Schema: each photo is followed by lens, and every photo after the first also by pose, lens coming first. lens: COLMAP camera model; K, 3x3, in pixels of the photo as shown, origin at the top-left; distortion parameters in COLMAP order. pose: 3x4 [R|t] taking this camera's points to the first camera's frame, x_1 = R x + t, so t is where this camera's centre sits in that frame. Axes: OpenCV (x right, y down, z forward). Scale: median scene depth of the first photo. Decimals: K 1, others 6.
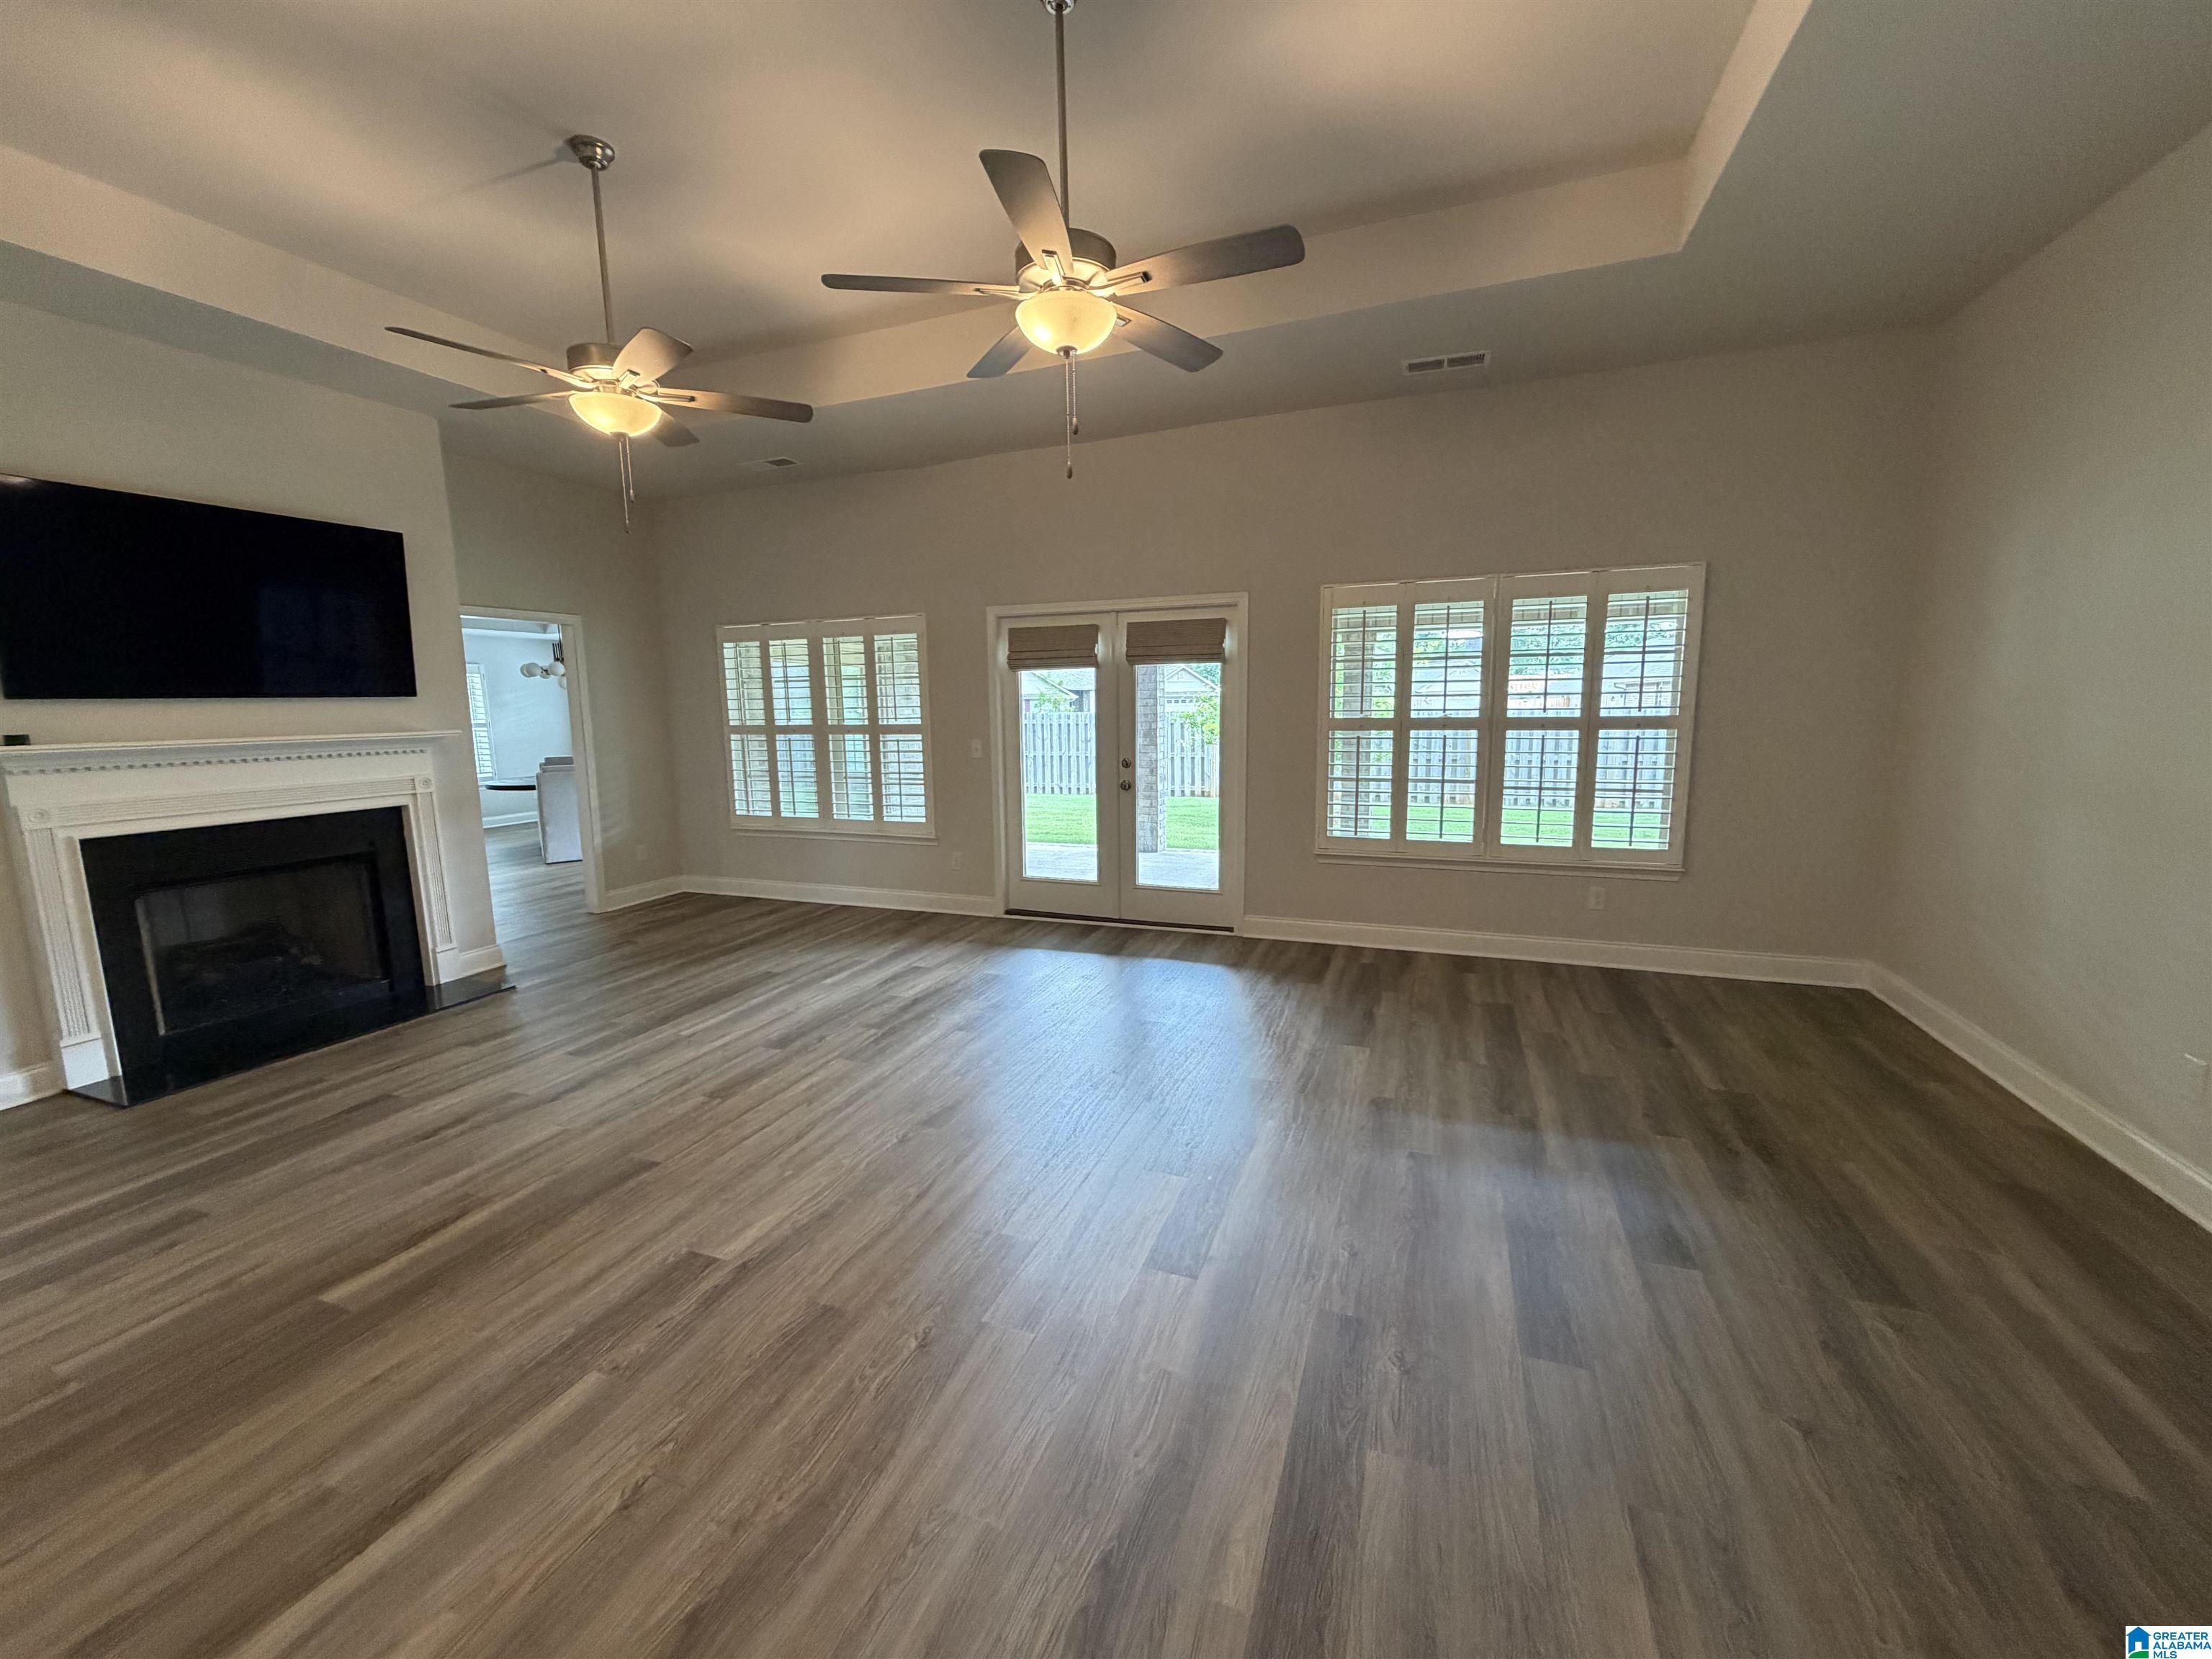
lens RADIAL K [[886.7, 0, 1102.8], [0, 886.7, 823.9], [0, 0, 1]] dist [0.002598, -0.001002]
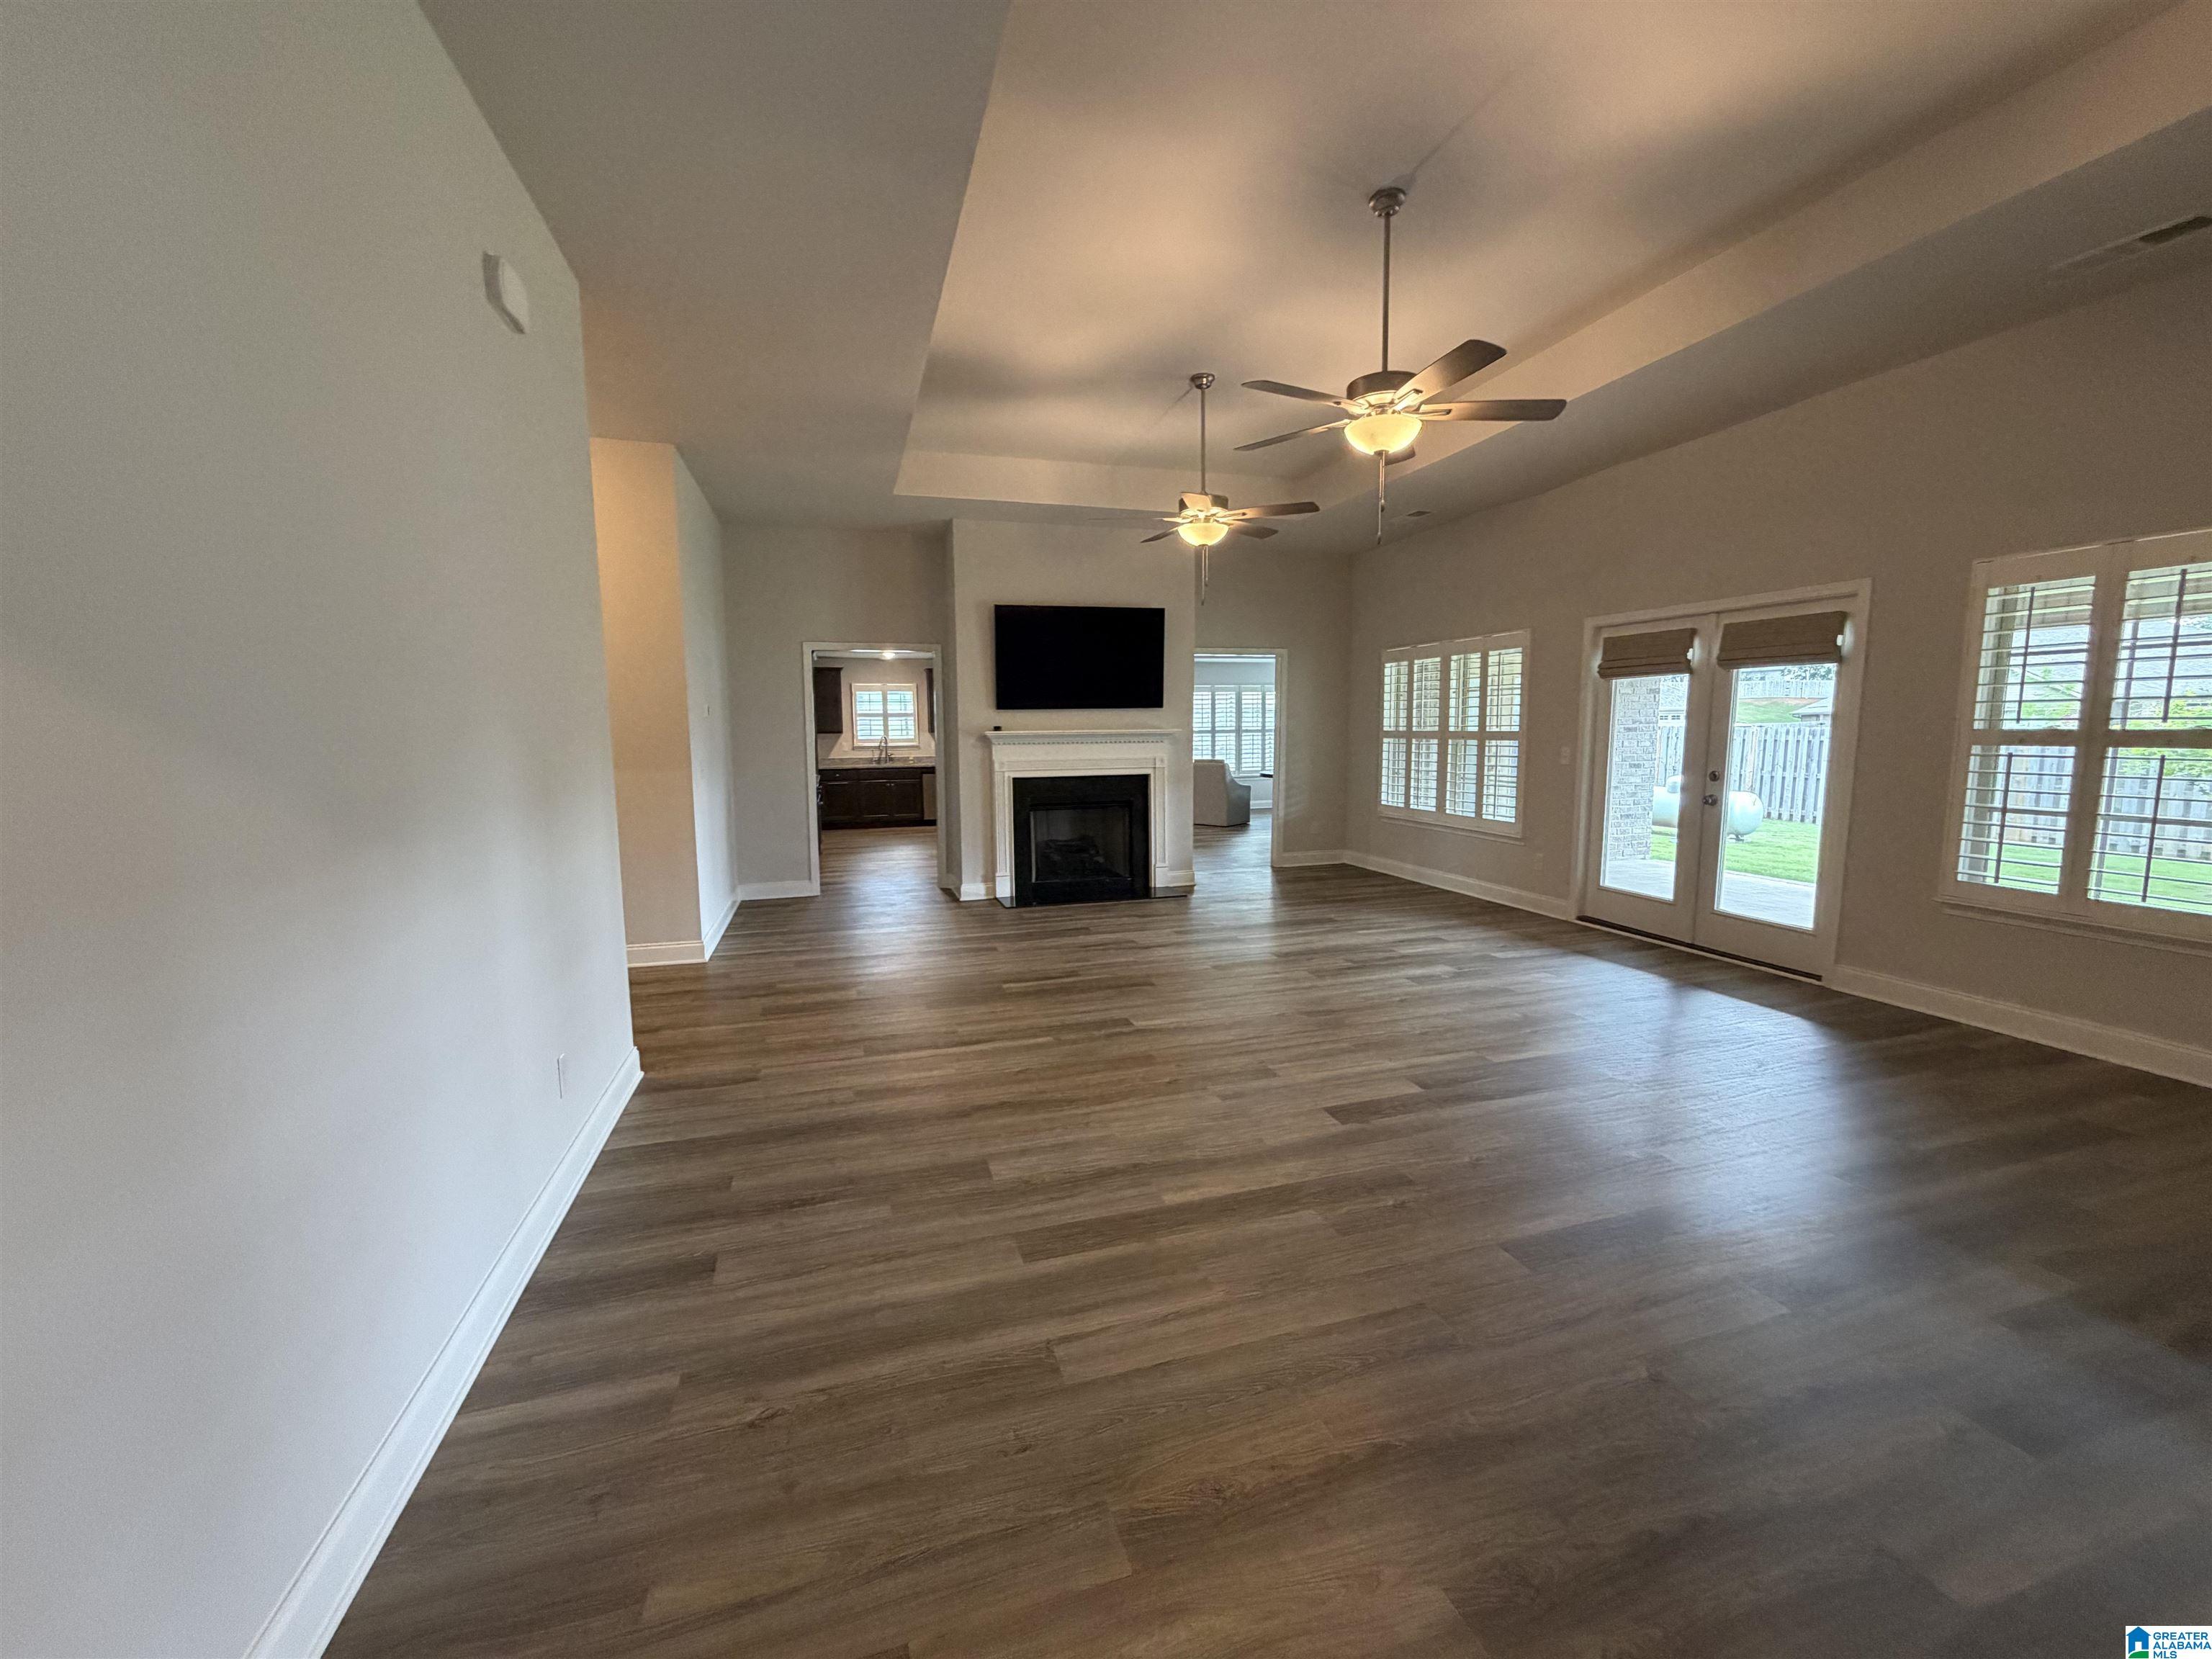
lens RADIAL K [[886.7, 0, 1093.1], [0, 886.7, 840.1], [0, 0, 1]] dist [0.002598, -0.001002]
pose [[0.611667, 0.109701, -0.783472, 0.367633], [-0.103578, 0.992919, 0.058163, 0.010927], [0.784305, 0.045574, 0.618699, -0.077218]]
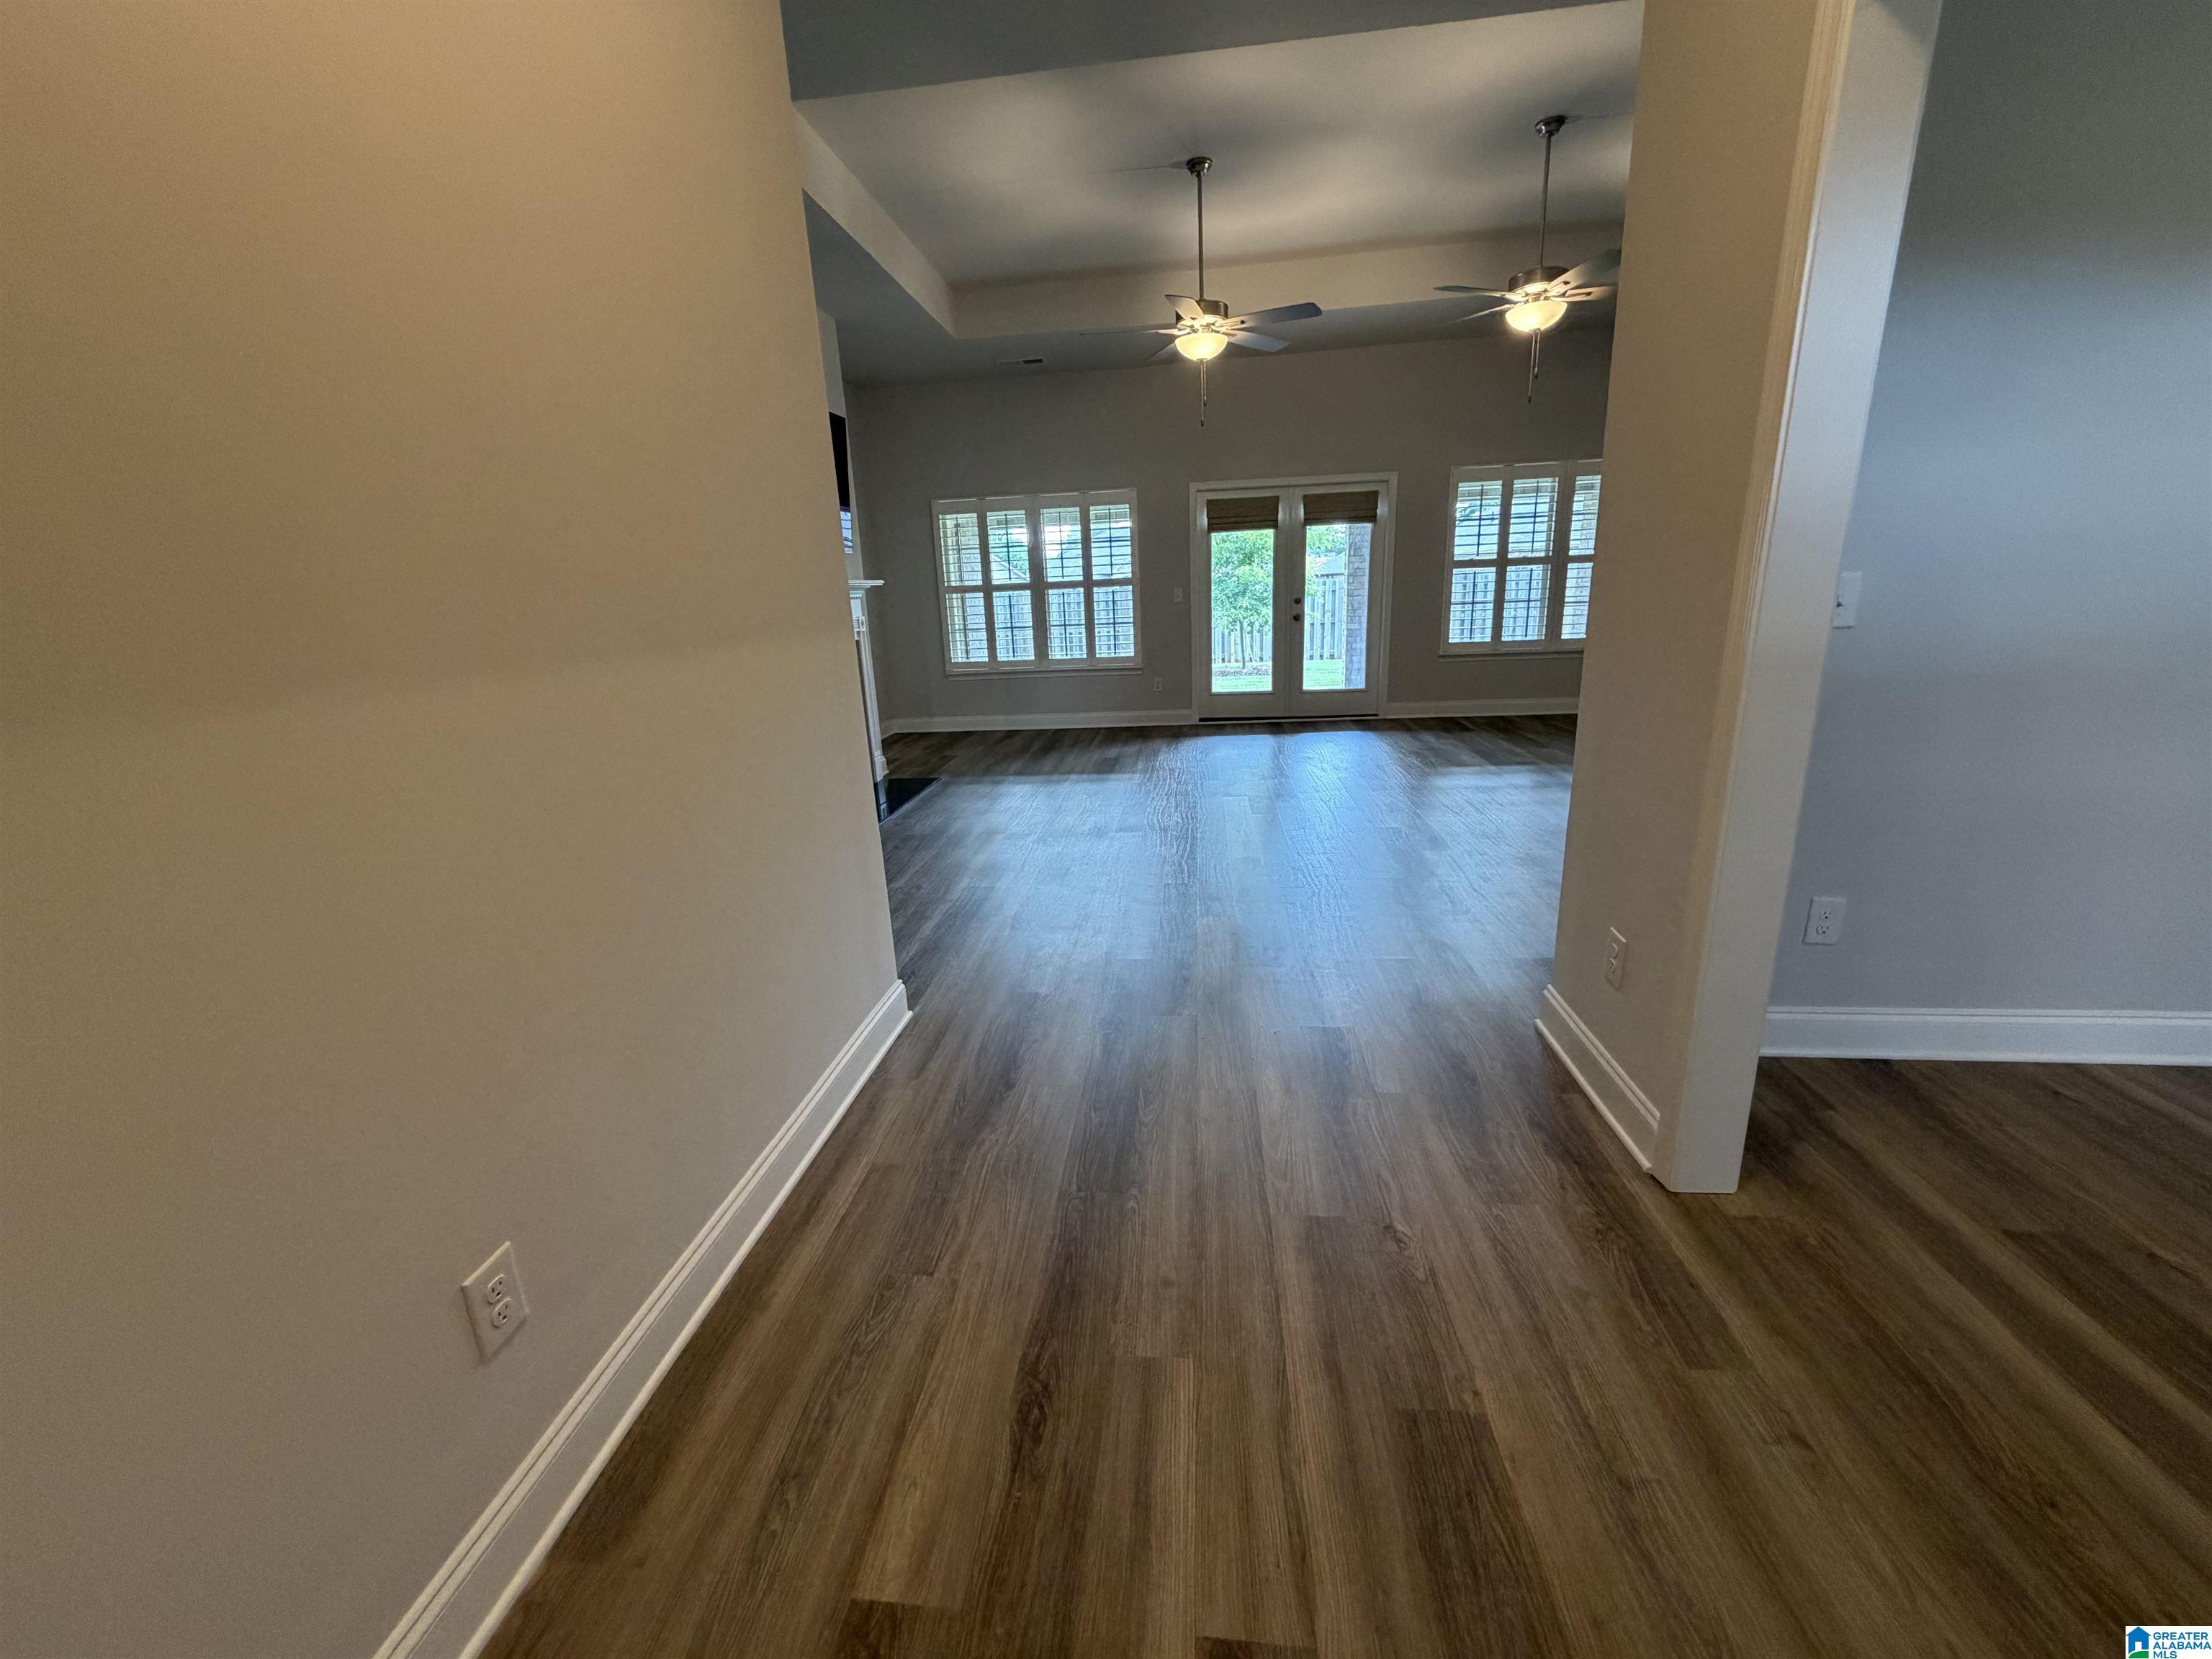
lens RADIAL K [[886.7, 0, 1100.2], [0, 886.7, 823.1], [0, 0, 1]] dist [0.002598, -0.001002]
pose [[0.962199, -0.095743, 0.254964, -0.661434], [0.065417, 0.990012, 0.124891, 0.082204], [-0.264375, -0.103491, 0.958851, -0.278289]]
